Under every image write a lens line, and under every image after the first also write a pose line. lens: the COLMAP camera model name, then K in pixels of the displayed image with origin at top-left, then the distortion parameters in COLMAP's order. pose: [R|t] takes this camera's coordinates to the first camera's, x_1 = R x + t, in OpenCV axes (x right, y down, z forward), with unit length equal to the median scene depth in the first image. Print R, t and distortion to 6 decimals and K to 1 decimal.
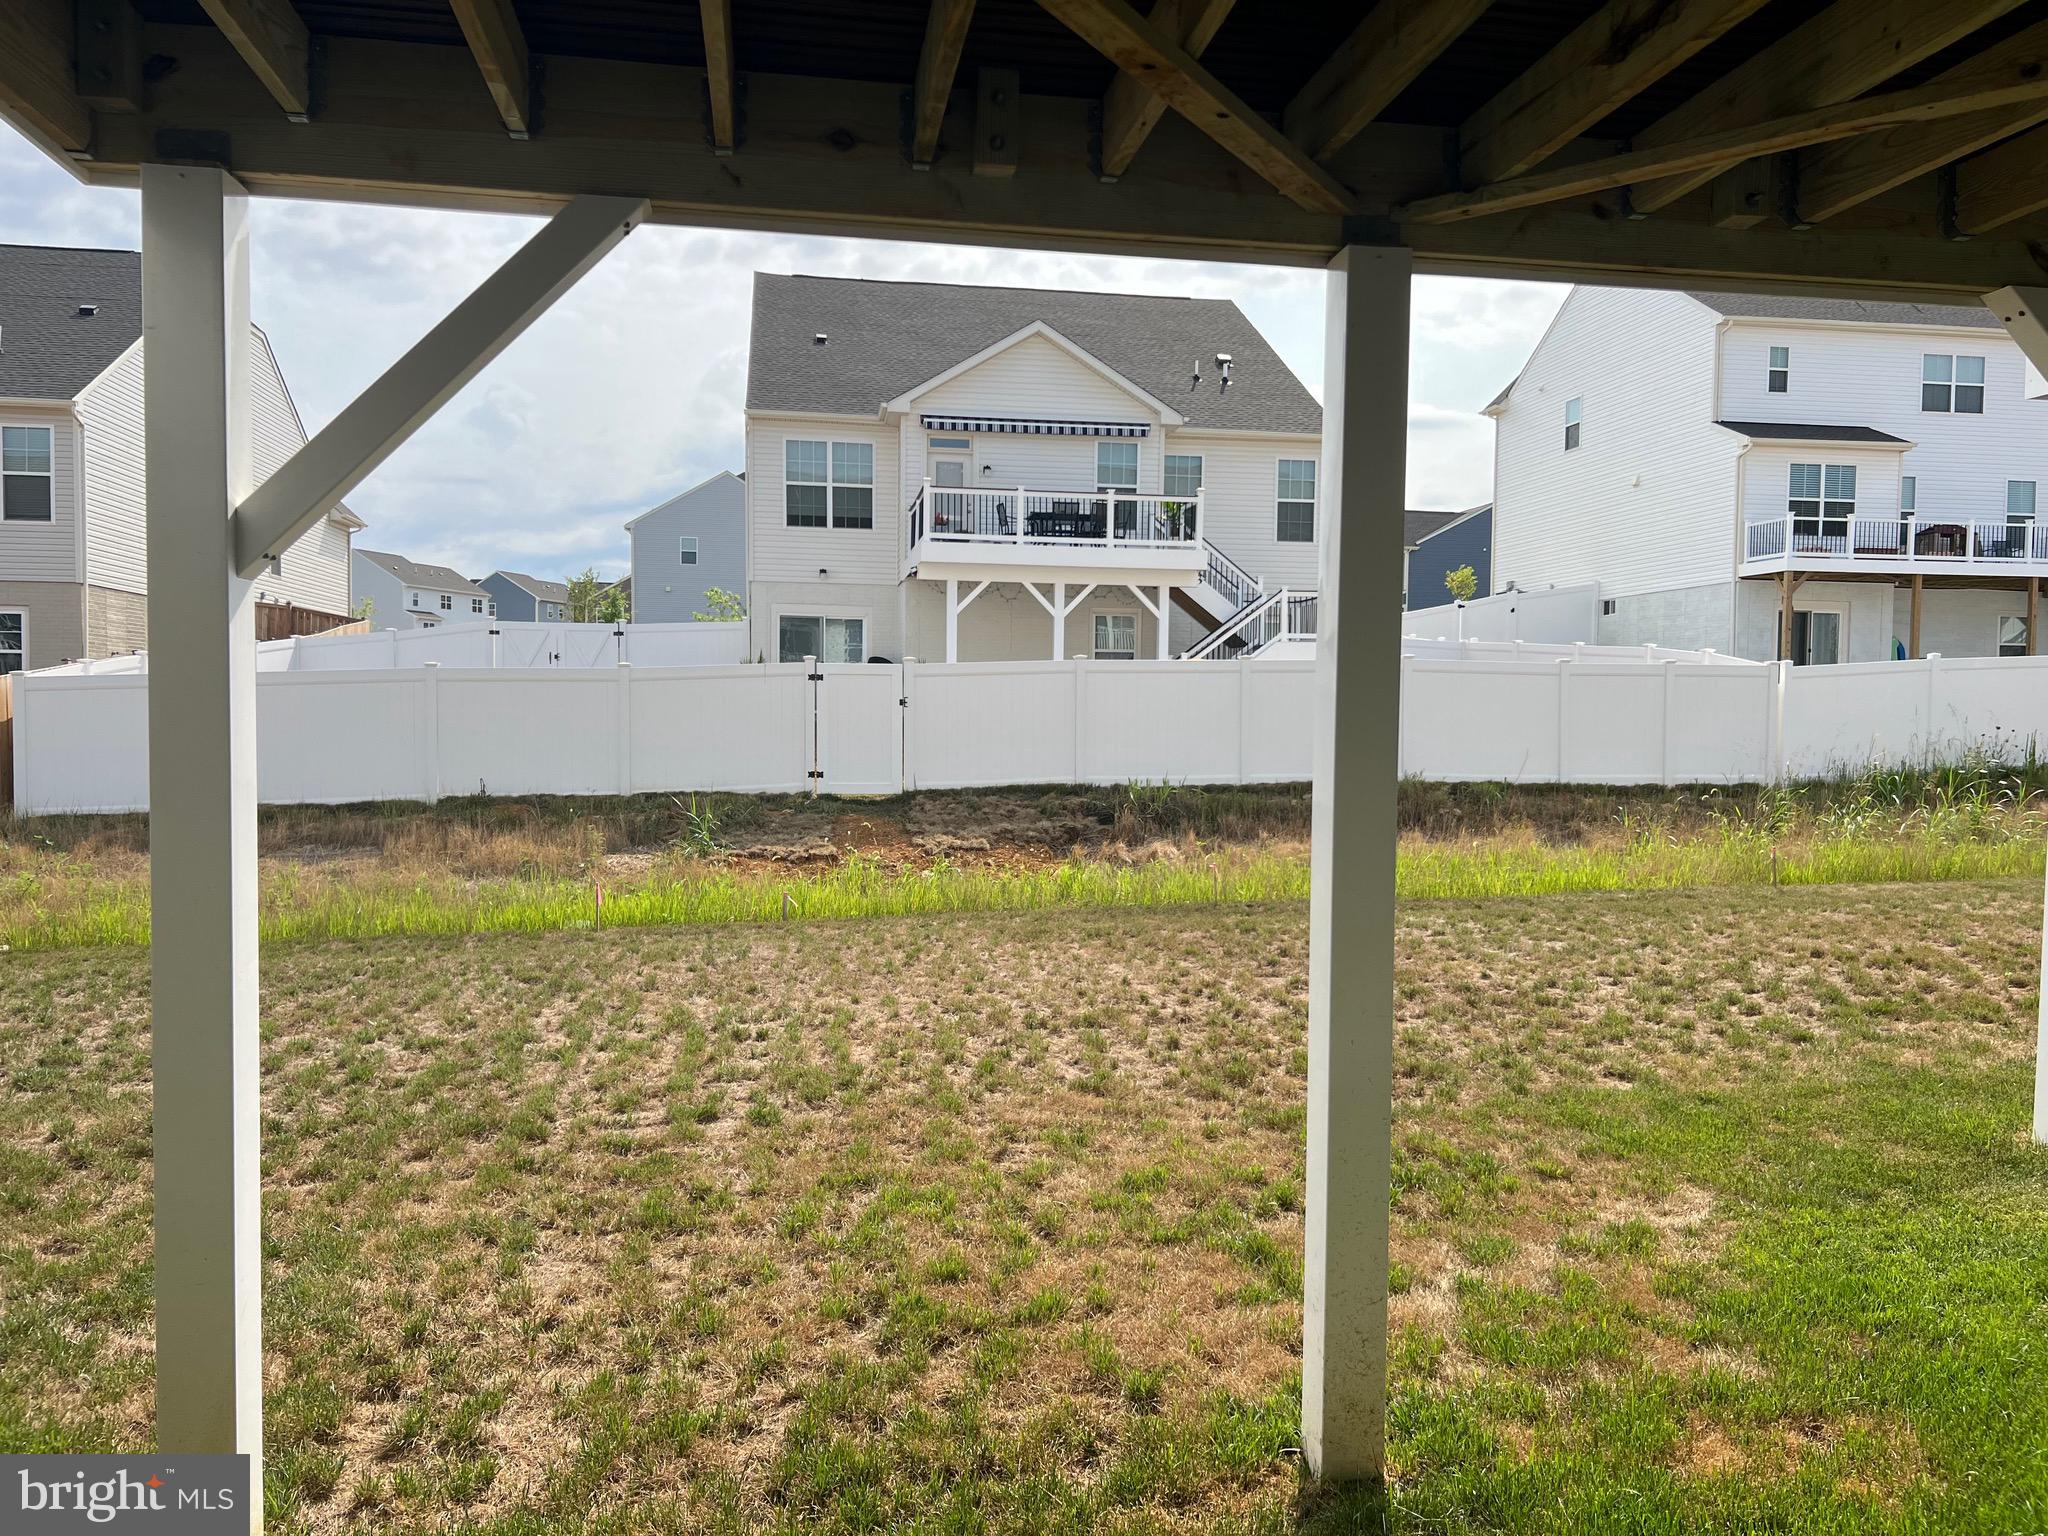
lens RADIAL K [[1533.3, 0, 1030.8], [0, 1533.3, 760.6], [0, 0, 1]] dist [0.001655, -0.002161]
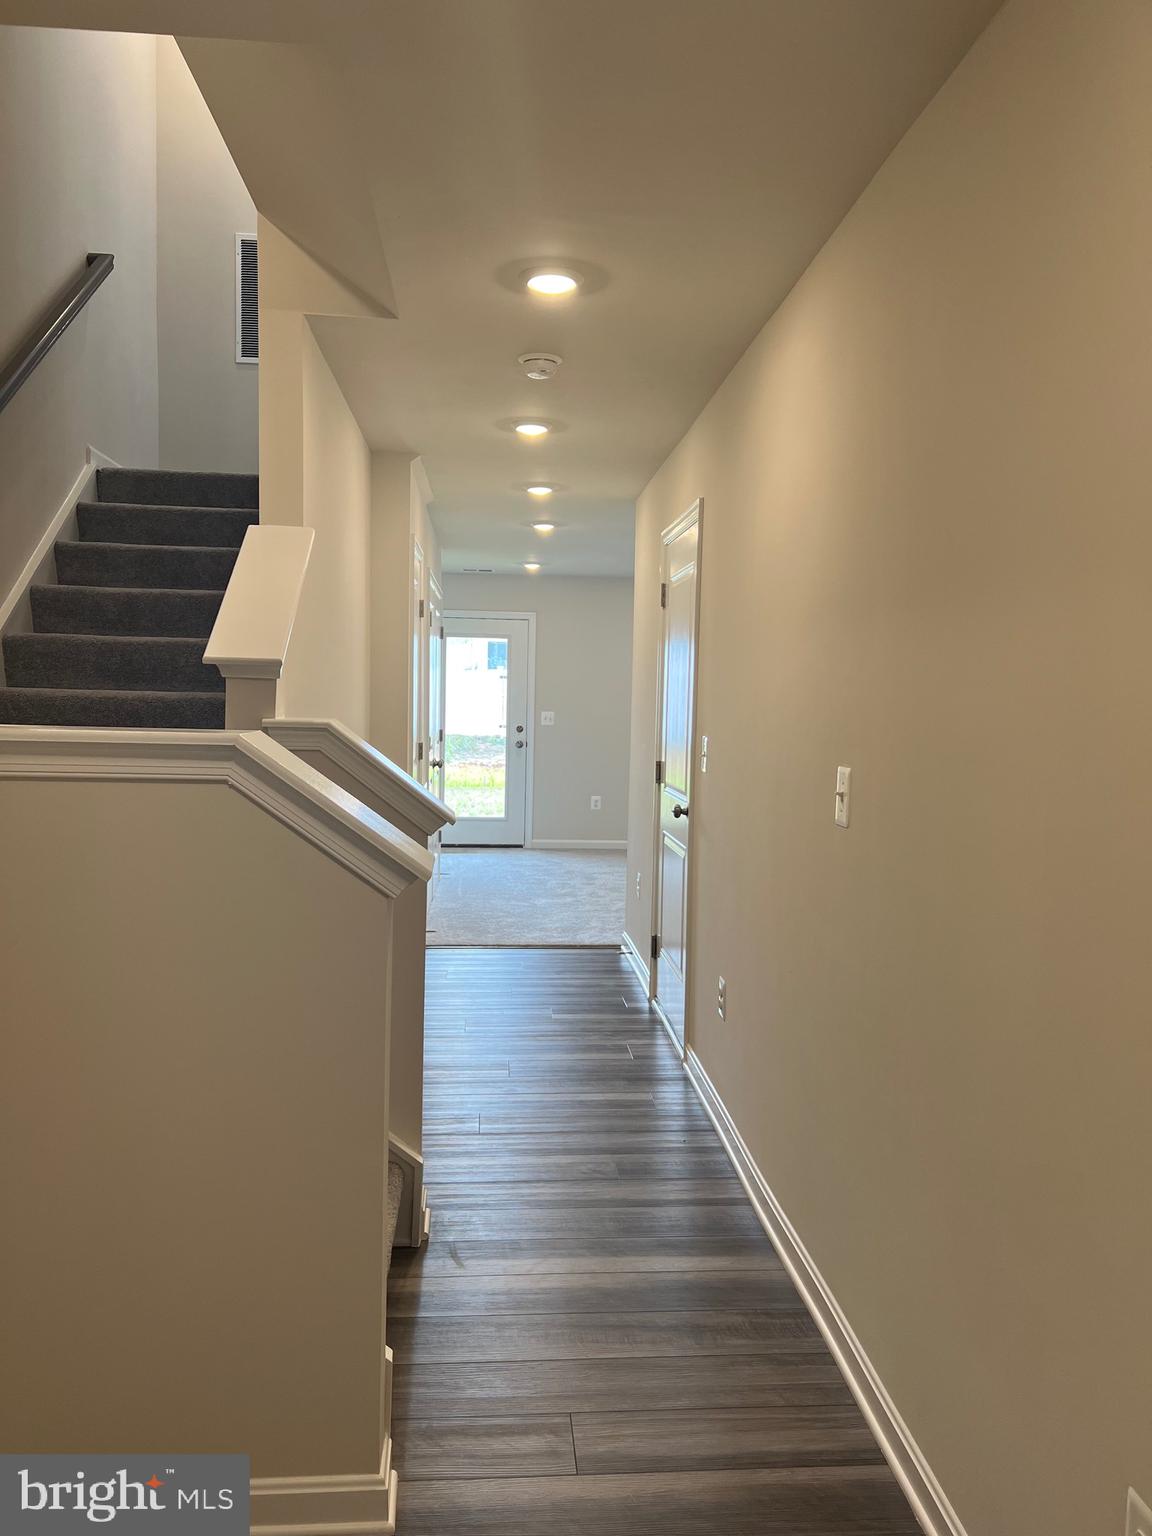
lens RADIAL K [[1149.9, 0, 576.8], [0, 1149.9, 774.1], [0, 0, 1]] dist [0.001655, -0.002161]
pose [[0.995928, 0.018906, -0.088142, 0.100236], [-0.015979, 0.999301, 0.033786, 0.020953], [0.088719, -0.032240, 0.995535, -0.546754]]
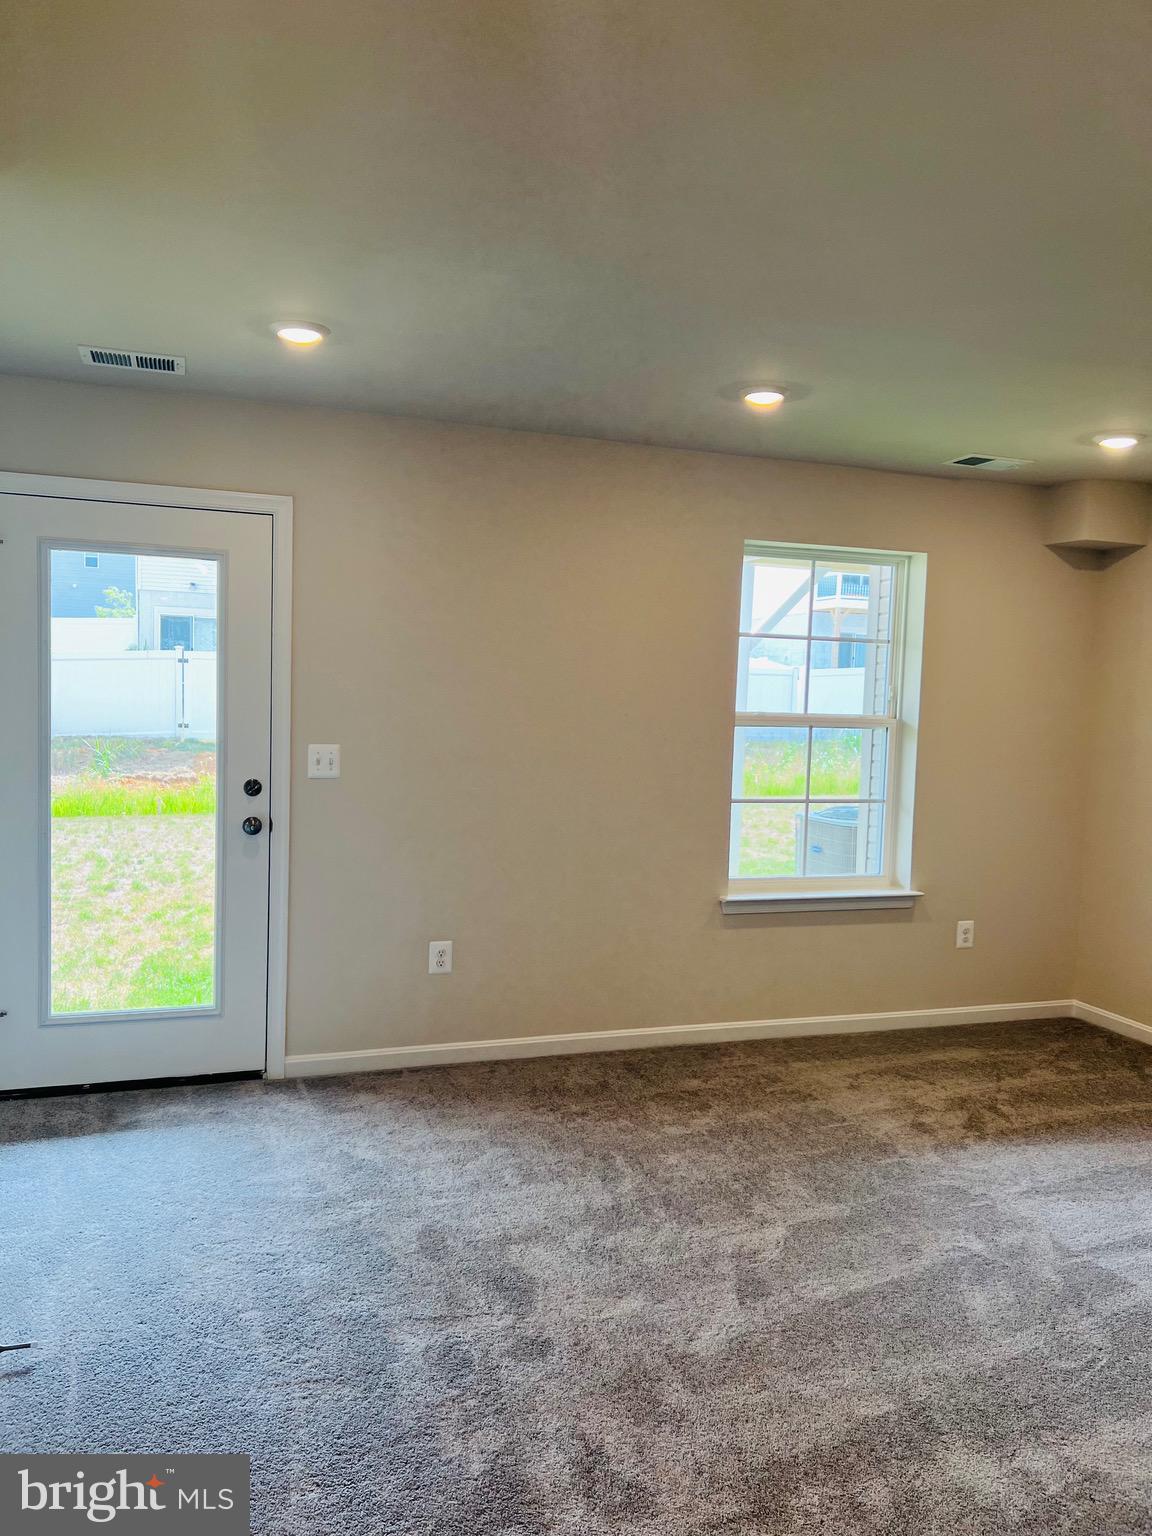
lens RADIAL K [[1149.9, 0, 577.8], [0, 1149.9, 769.3], [0, 0, 1]] dist [0.001655, -0.002161]
pose [[0.983465, 0.008619, 0.180895, 0.041818], [-0.015512, 0.999205, 0.036727, 0.004885], [-0.180435, -0.038926, 0.982816, -0.206738]]
